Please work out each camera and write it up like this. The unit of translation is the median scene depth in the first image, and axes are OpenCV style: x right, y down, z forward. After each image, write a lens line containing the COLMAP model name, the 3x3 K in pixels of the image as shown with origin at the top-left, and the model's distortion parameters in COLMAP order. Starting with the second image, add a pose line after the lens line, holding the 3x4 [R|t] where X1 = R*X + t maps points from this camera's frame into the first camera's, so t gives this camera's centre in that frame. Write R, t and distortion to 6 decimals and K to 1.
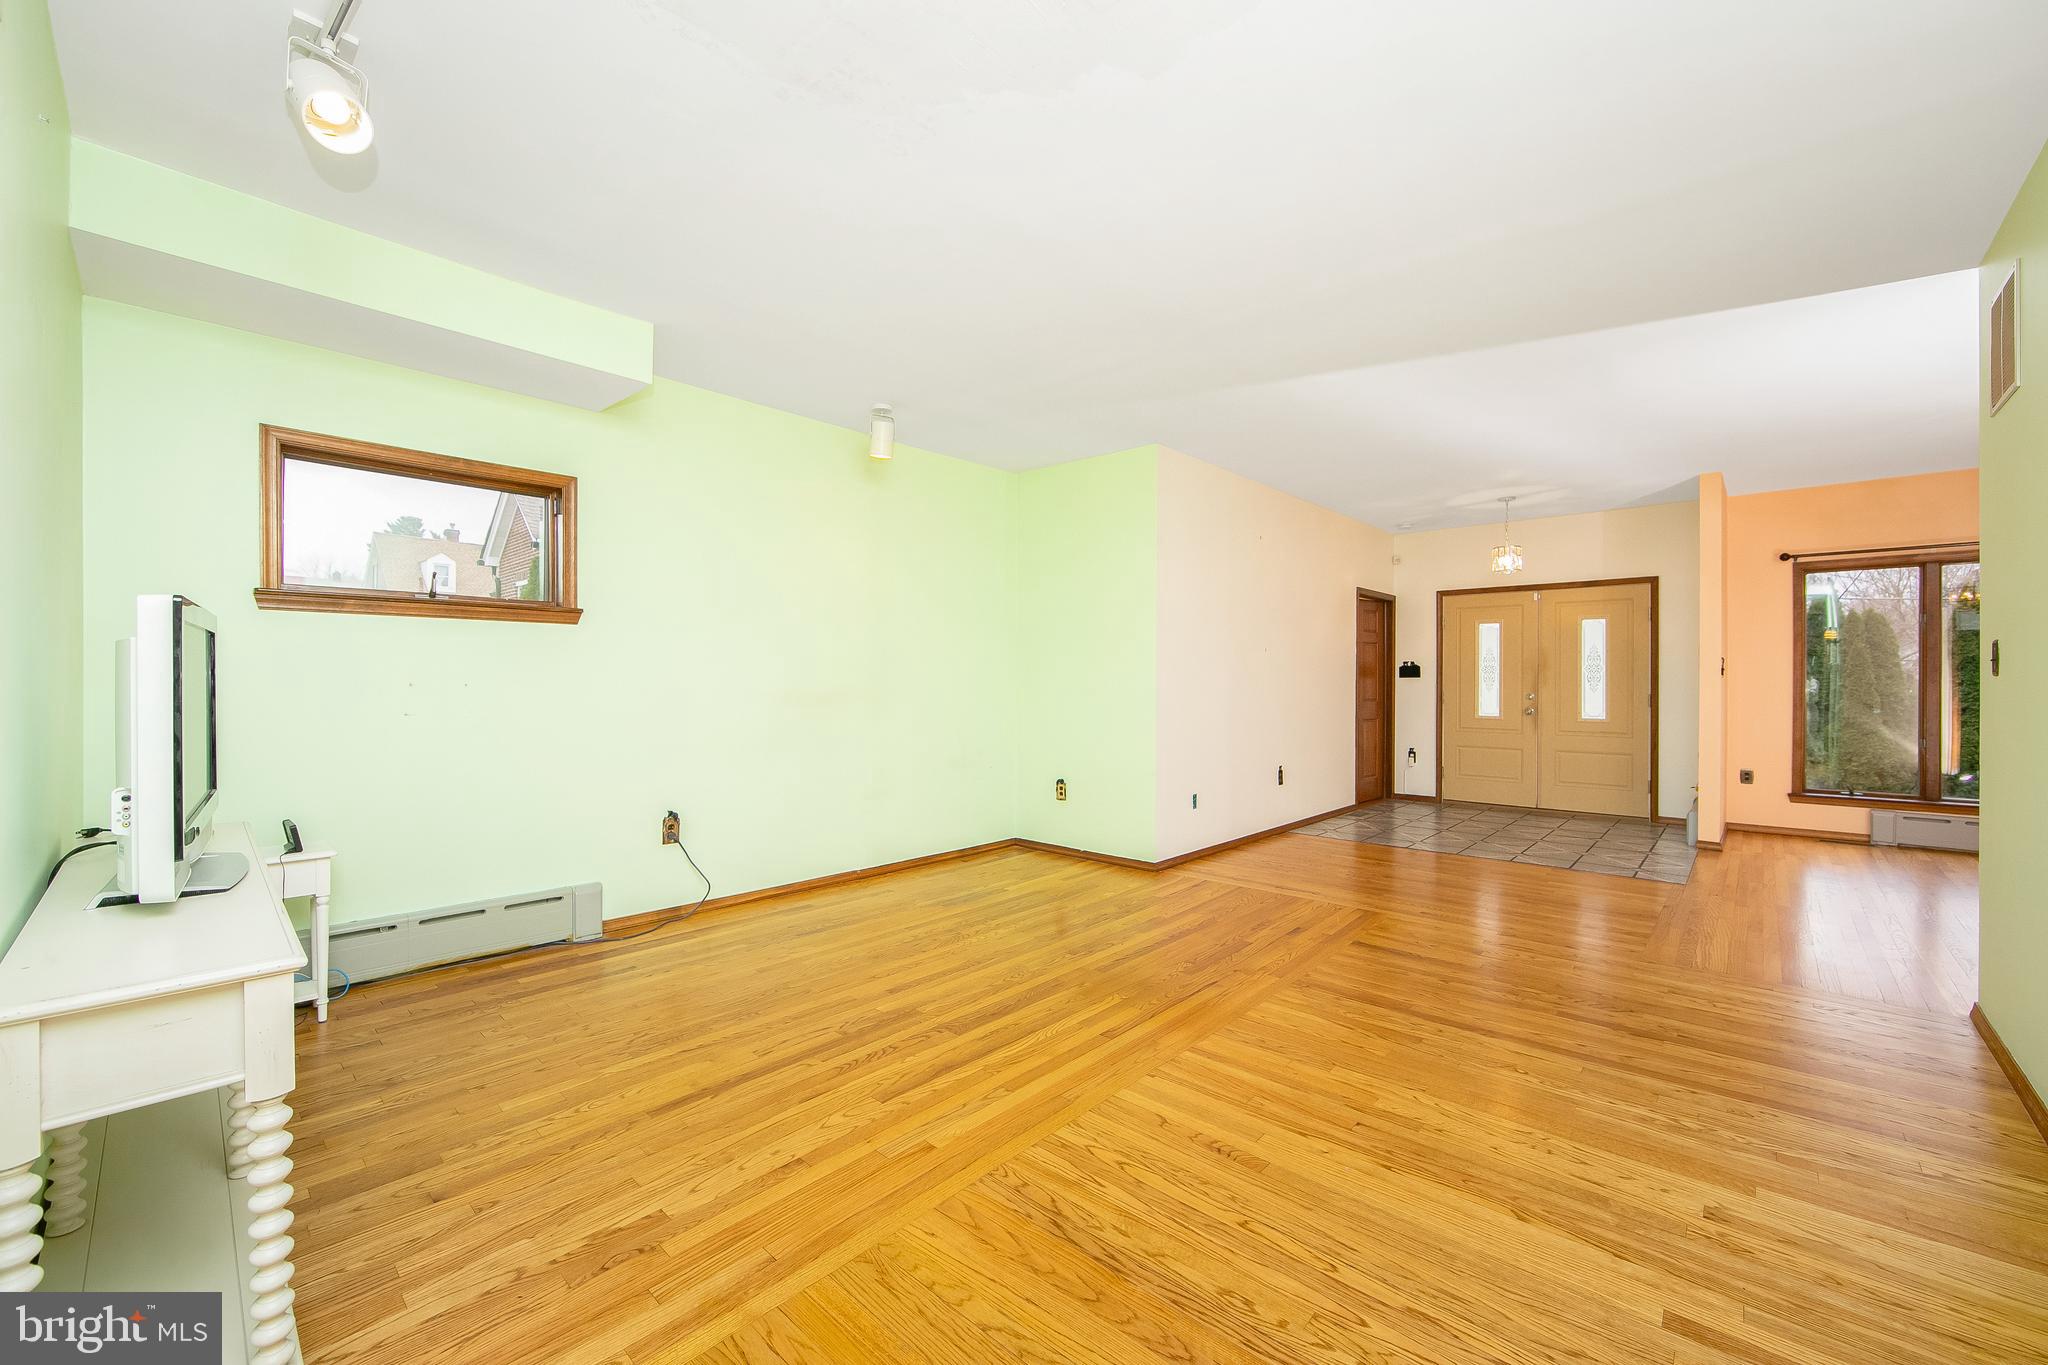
lens RADIAL K [[813.0, 0, 1096.1], [0, 813.0, 685.3], [0, 0, 1]] dist [-0.009255, 0.000835]
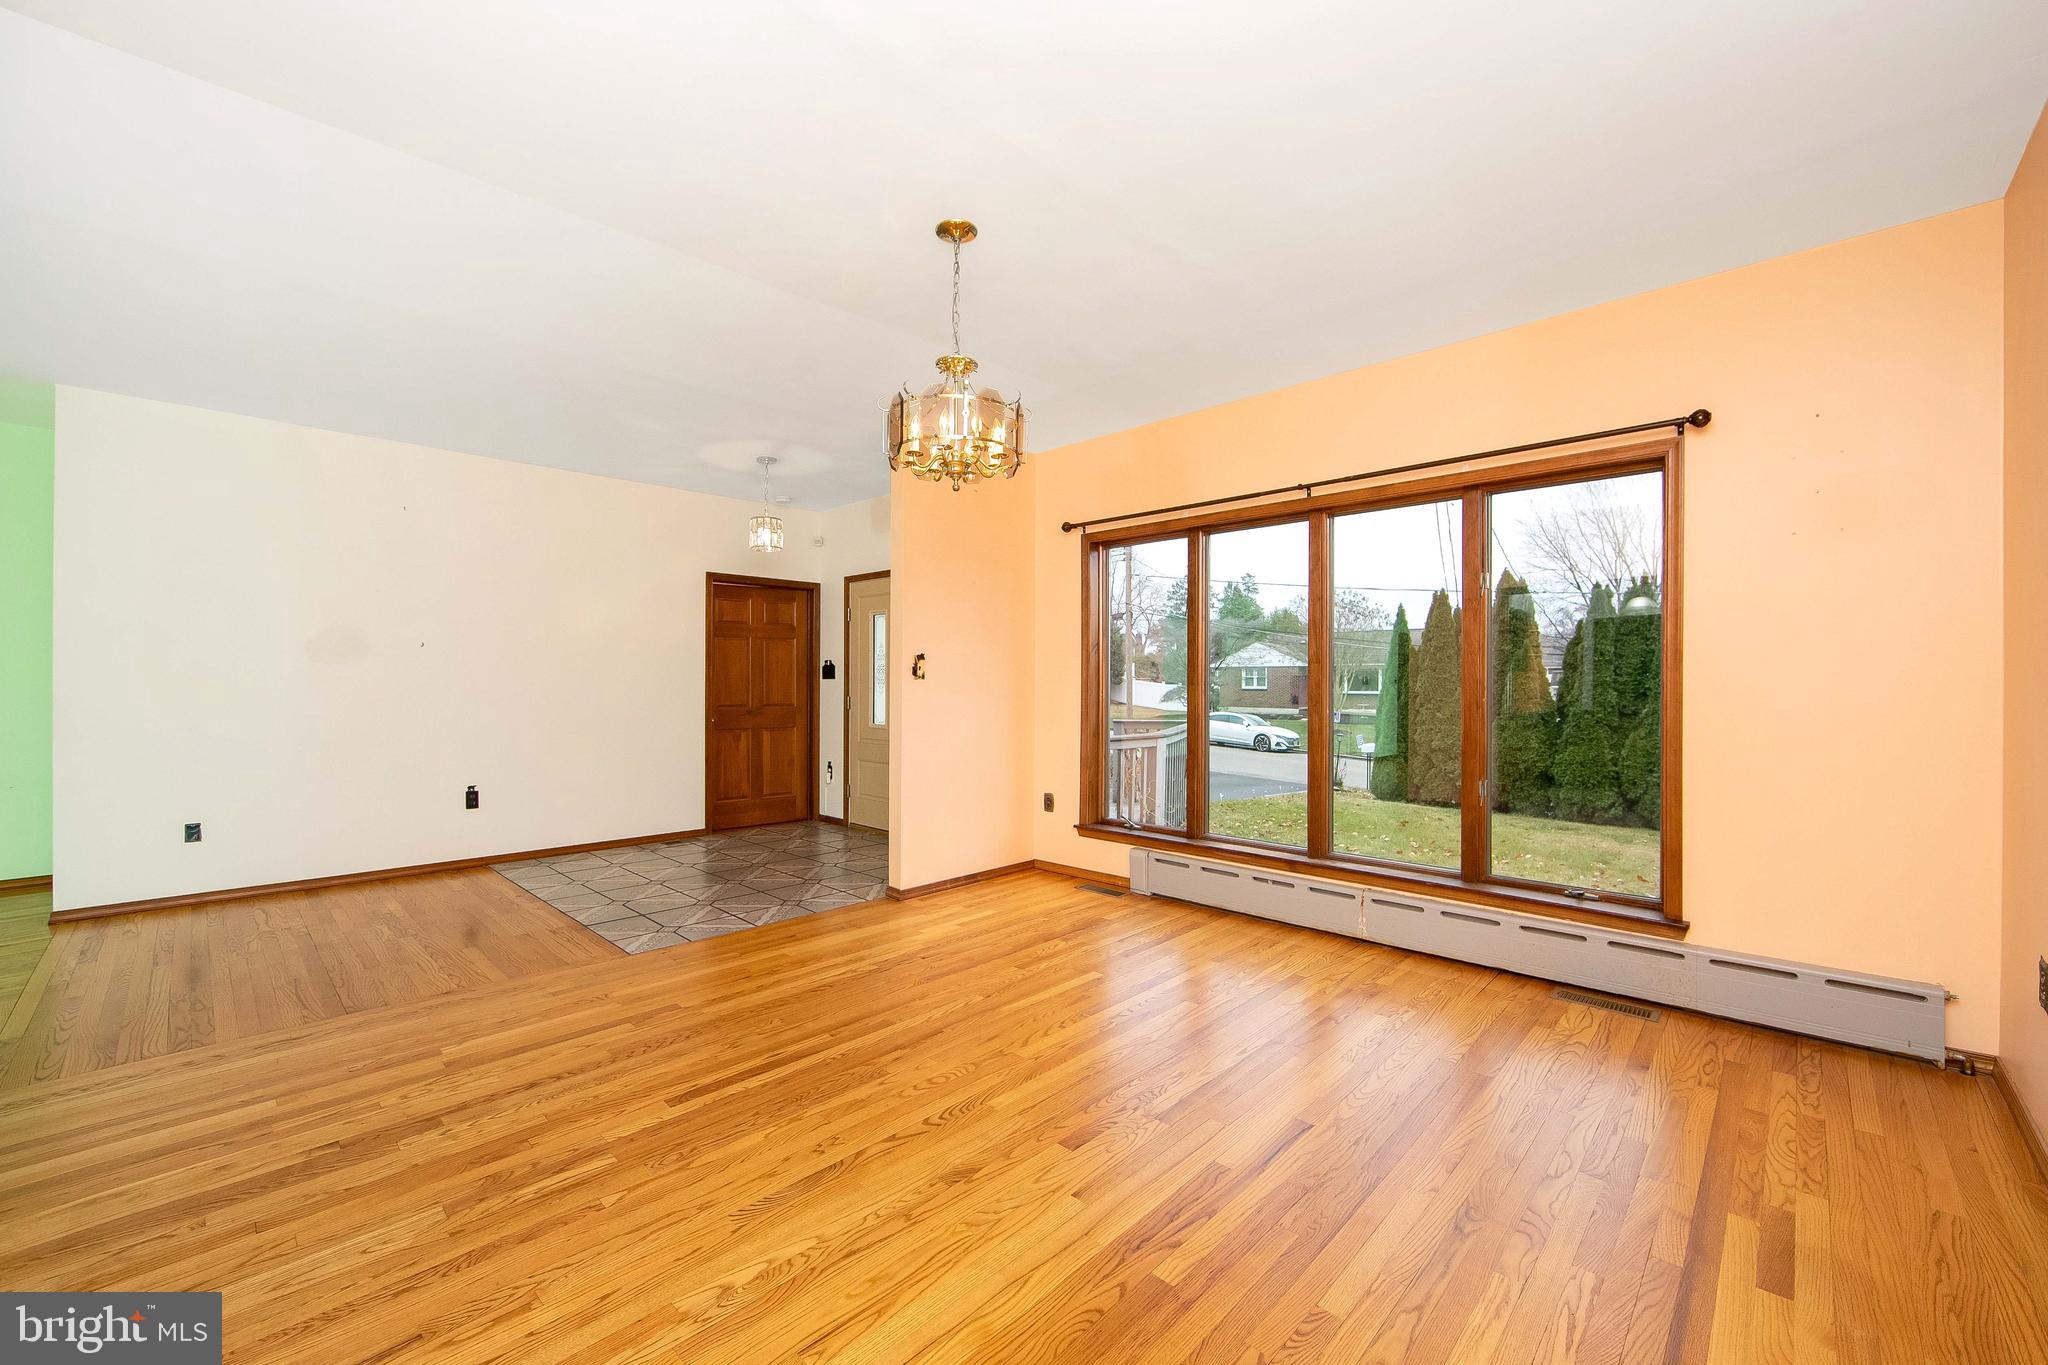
lens RADIAL K [[813.0, 0, 1042.3], [0, 813.0, 692.3], [0, 0, 1]] dist [-0.009255, 0.000835]
pose [[0.999155, -0.000221, -0.041089, 0.707948], [0.000512, 0.999975, 0.007071, -0.001760], [0.041086, -0.007087, 0.999130, 0.167383]]
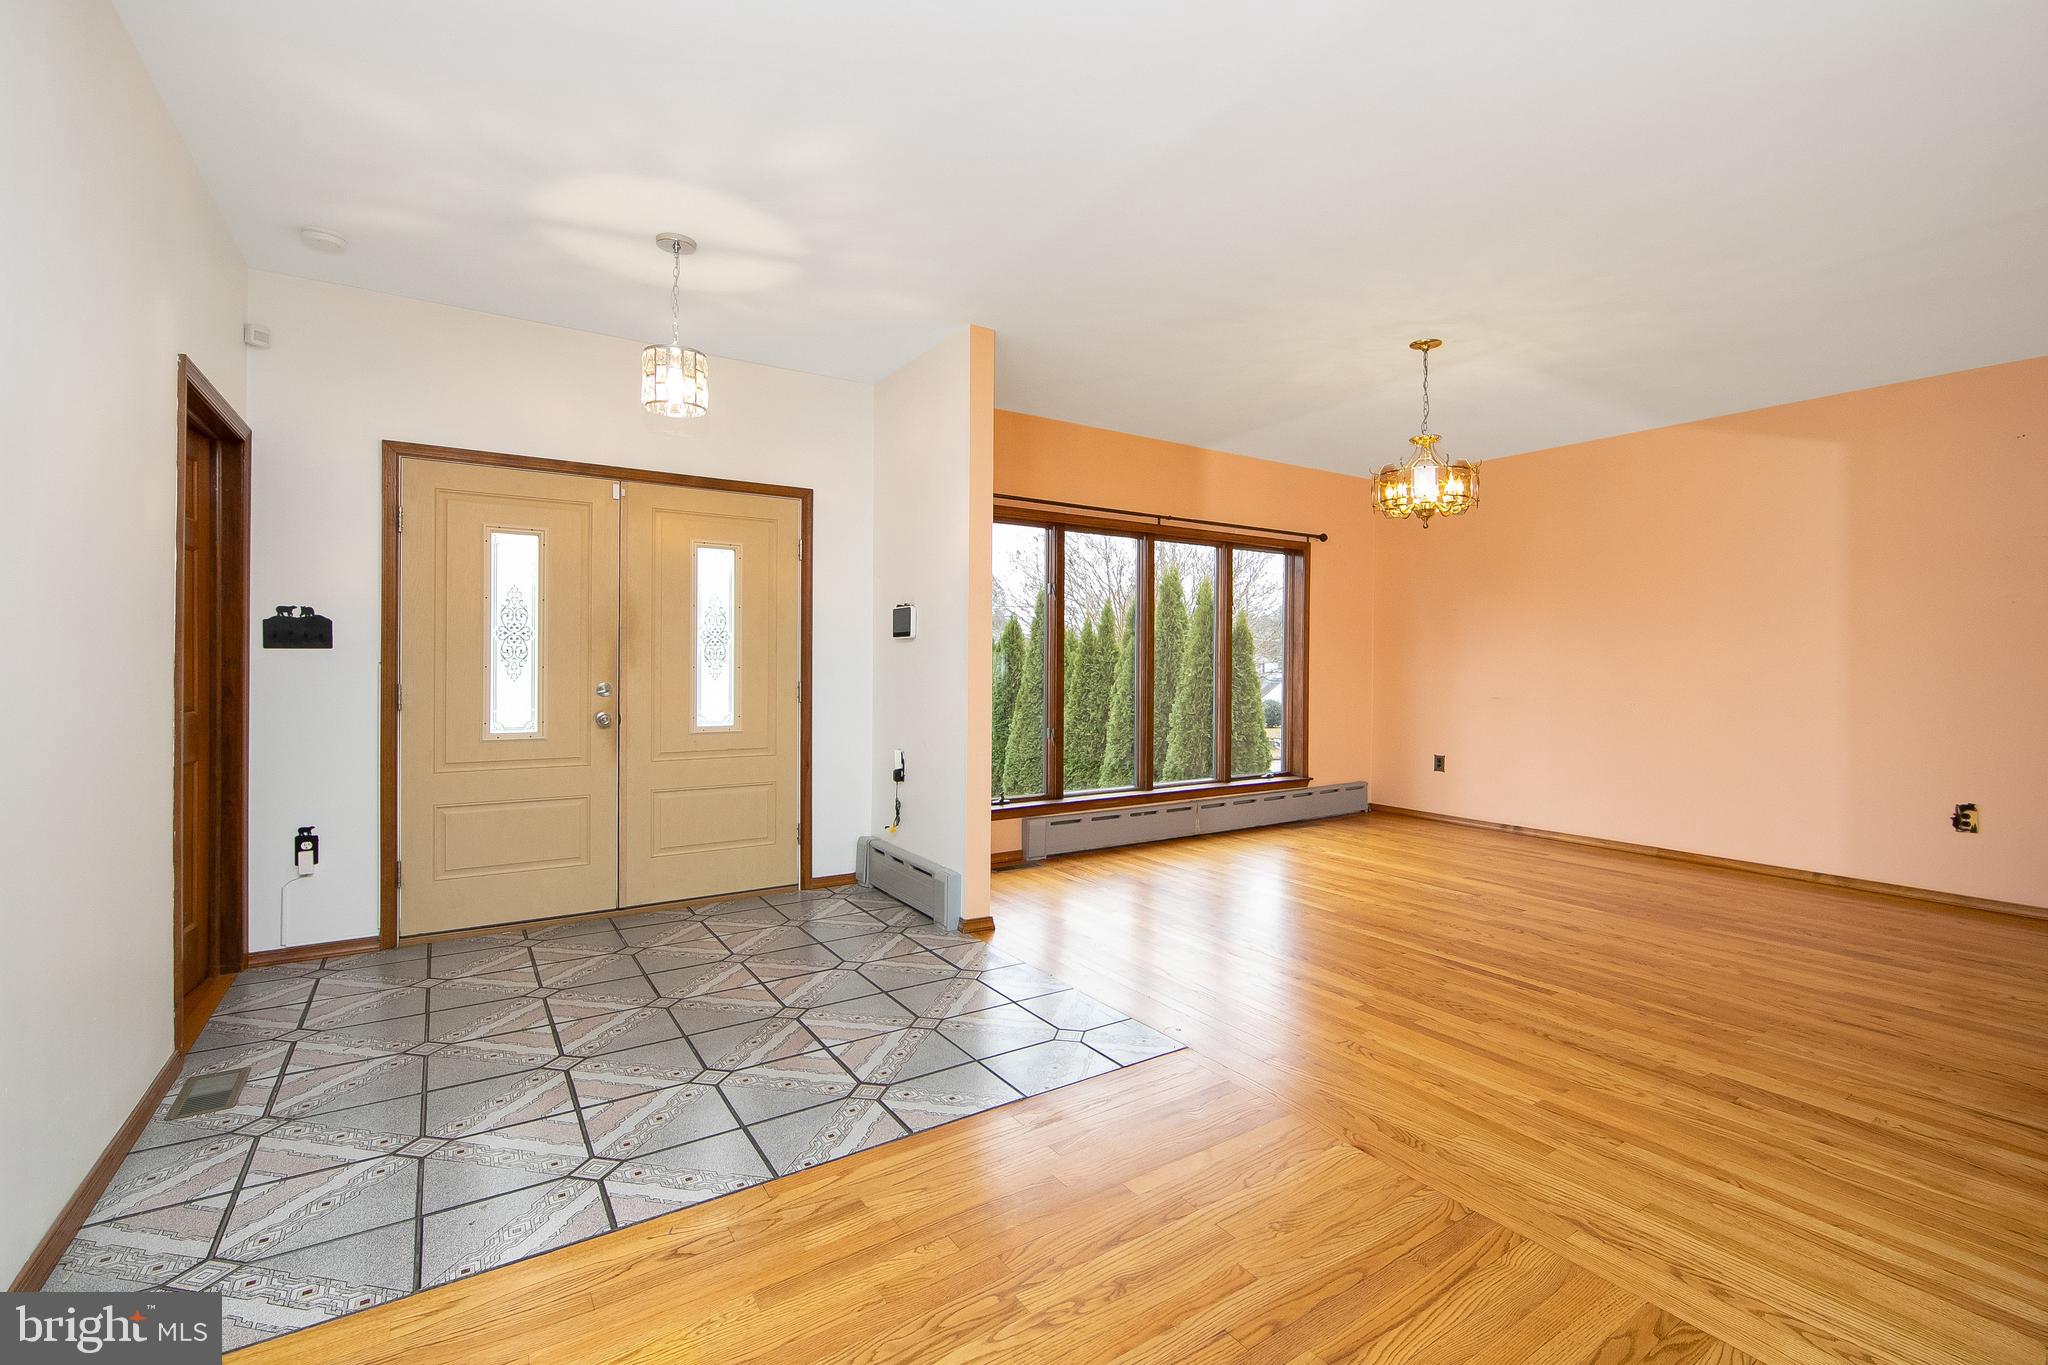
lens RADIAL K [[890.2, 0, 1038.3], [0, 890.2, 666.0], [0, 0, 1]] dist [-0.012191, -0.000254]
pose [[0.260858, -0.003124, 0.965372, 0.076044], [0.001223, 0.999995, 0.002905, -0.001946], [-0.965376, 0.000423, 0.260860, 0.598092]]
